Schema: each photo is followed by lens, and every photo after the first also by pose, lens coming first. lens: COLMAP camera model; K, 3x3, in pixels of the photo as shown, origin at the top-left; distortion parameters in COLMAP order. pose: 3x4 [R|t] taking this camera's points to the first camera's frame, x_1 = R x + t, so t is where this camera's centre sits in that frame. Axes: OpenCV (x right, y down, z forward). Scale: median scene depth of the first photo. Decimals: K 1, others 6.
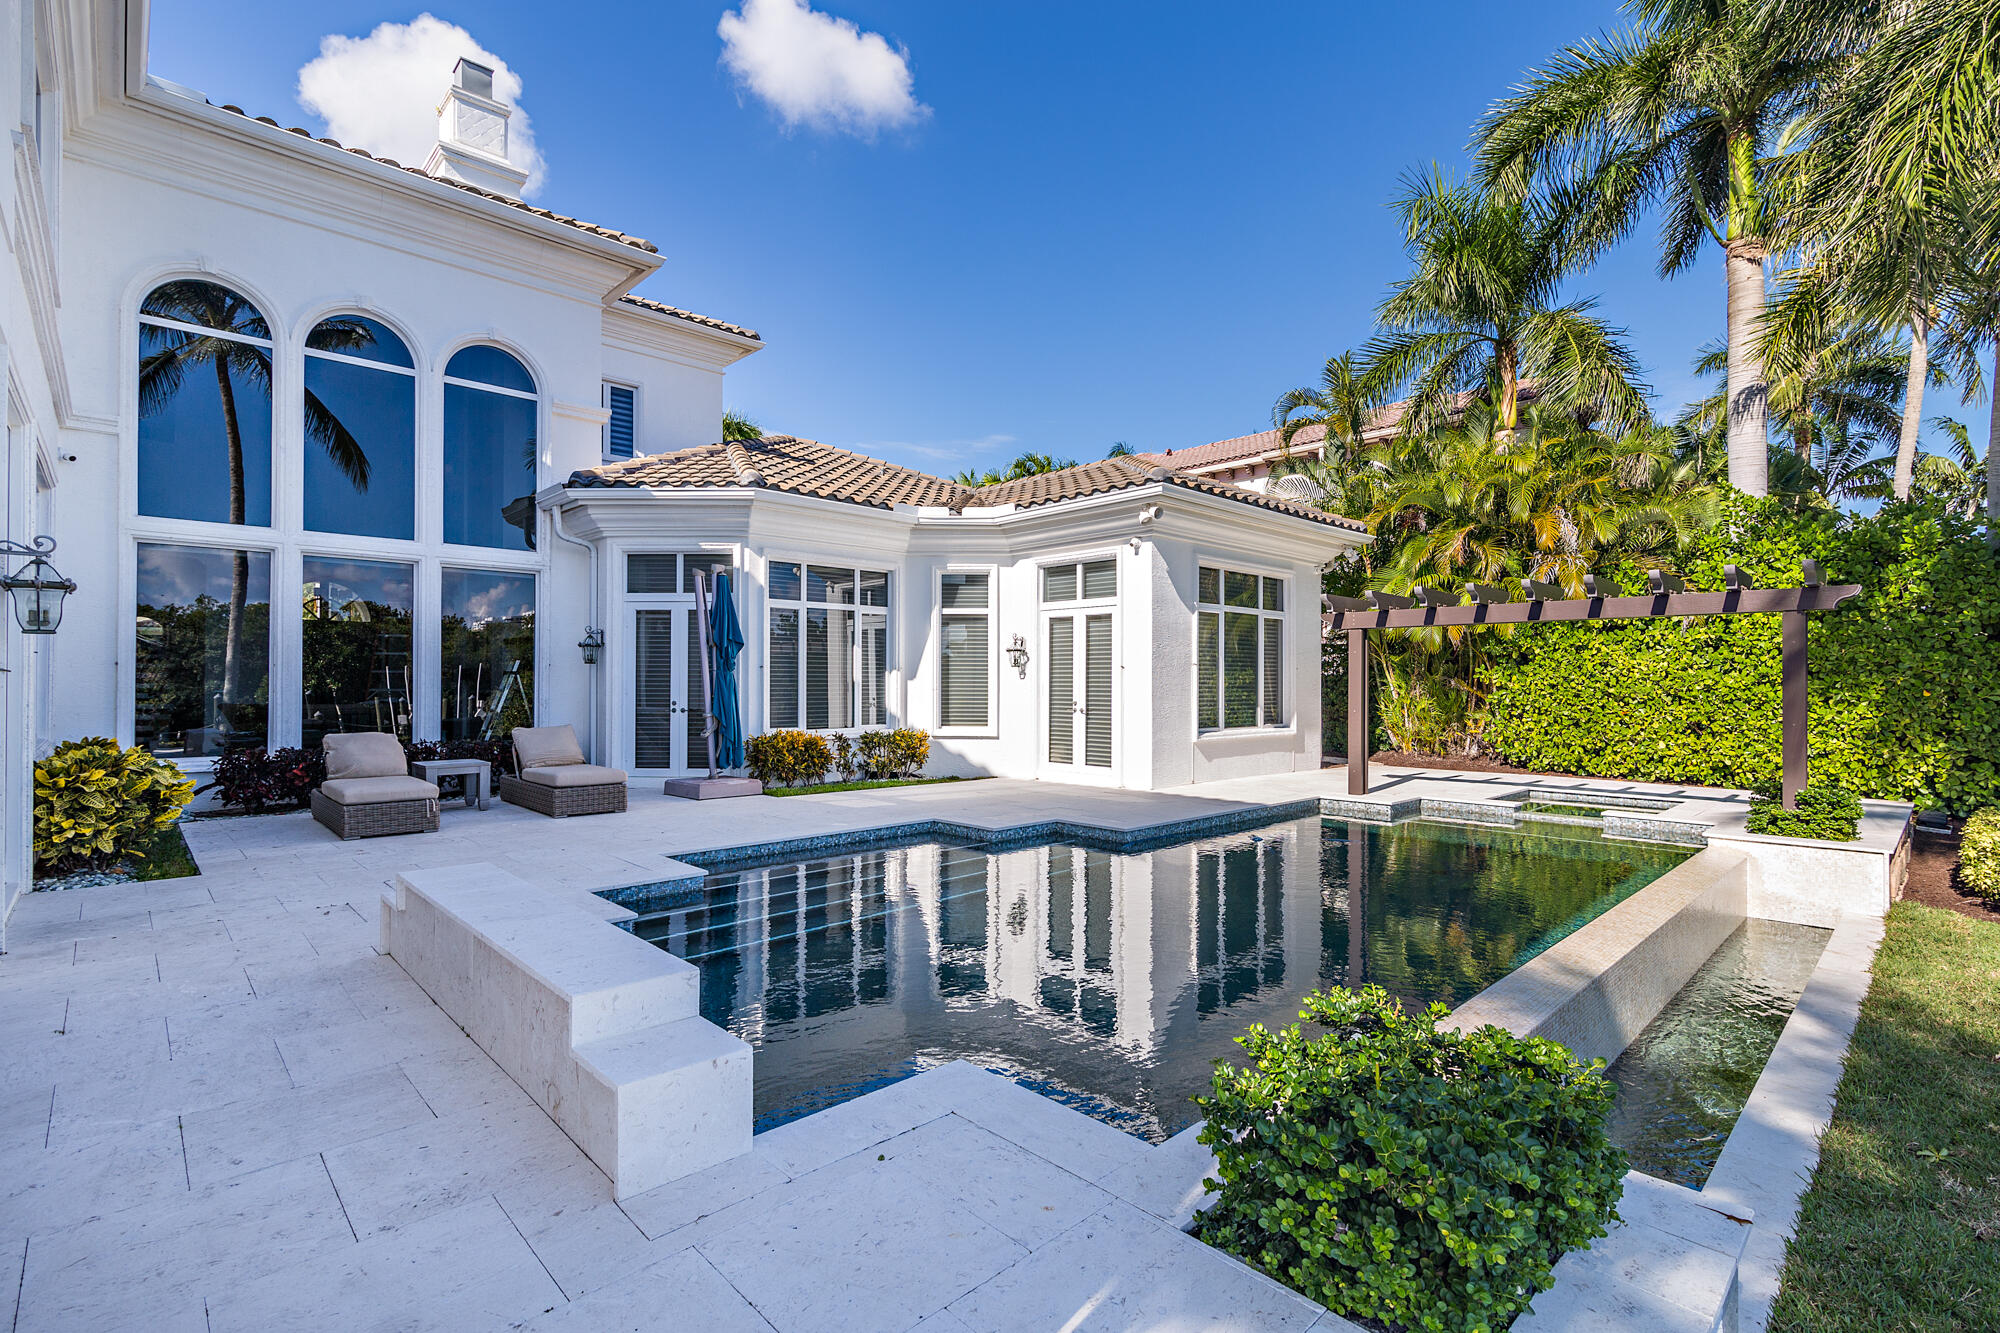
lens RADIAL K [[922.0, 0, 994.1], [0, 922.0, 682.4], [0, 0, 1]] dist [0.000310, -0.001711]
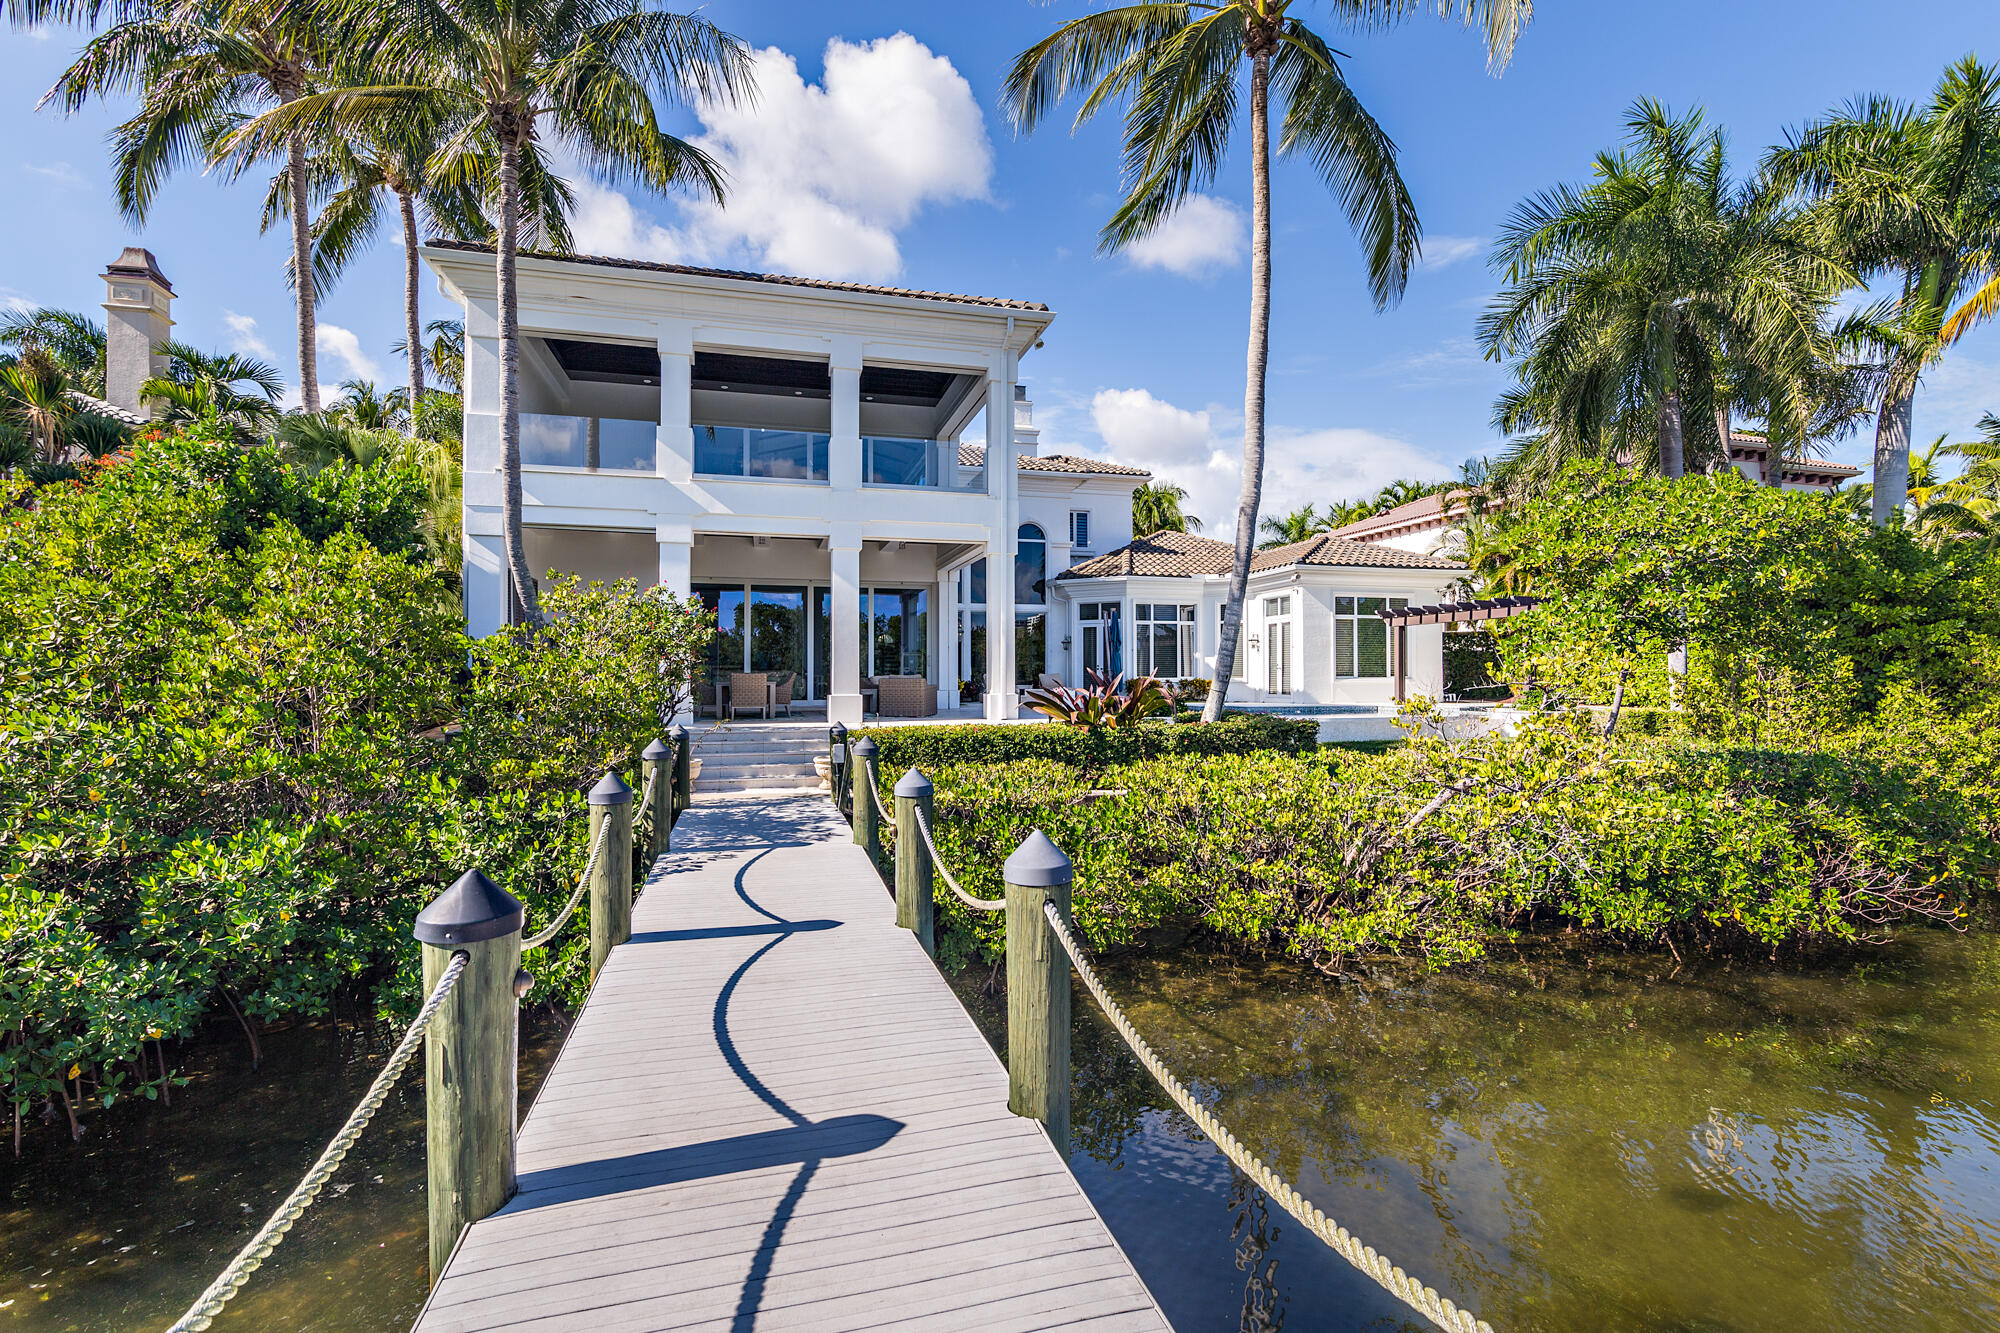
lens RADIAL K [[922.0, 0, 1007.2], [0, 922.0, 670.5], [0, 0, 1]] dist [0.000310, -0.001711]
pose [[0.876028, -0.008445, -0.482186, 0.548735], [0.006729, 0.999963, -0.005289, 0.041460], [0.482213, 0.001388, 0.876053, -1.106567]]
